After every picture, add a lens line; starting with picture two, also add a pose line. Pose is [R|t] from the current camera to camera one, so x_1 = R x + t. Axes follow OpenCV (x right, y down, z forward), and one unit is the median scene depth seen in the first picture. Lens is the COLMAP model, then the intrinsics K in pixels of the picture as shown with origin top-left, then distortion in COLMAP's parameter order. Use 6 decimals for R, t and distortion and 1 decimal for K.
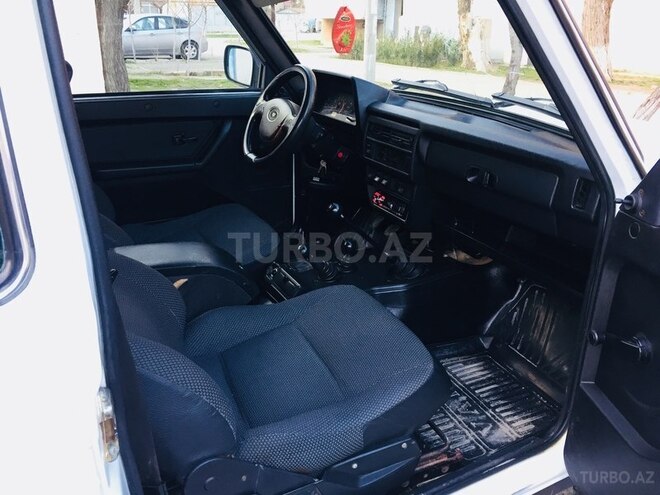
lens RADIAL K [[569.7, 0, 331.8], [0, 569.7, 245.6], [0, 0, 1]] dist [0.089344, -0.127544]
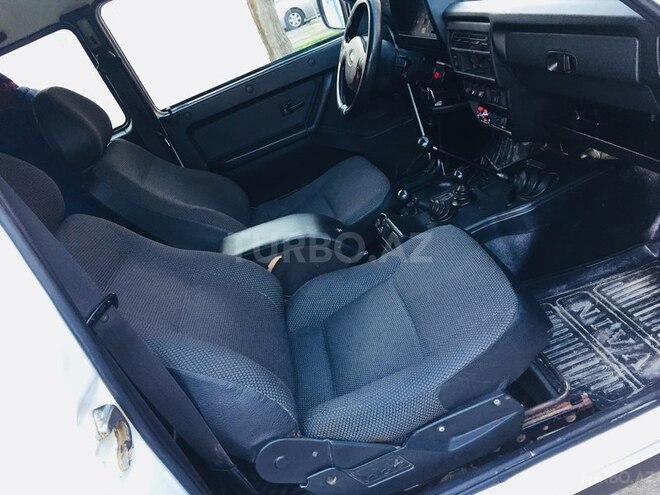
lens RADIAL K [[569.7, 0, 327.8], [0, 569.7, 247.5], [0, 0, 1]] dist [0.089344, -0.127544]
pose [[0.889294, -0.195761, -0.413320, 0.236368], [0.247595, 0.965939, 0.075226, -0.011697], [0.384515, -0.169234, 0.907473, 0.100881]]
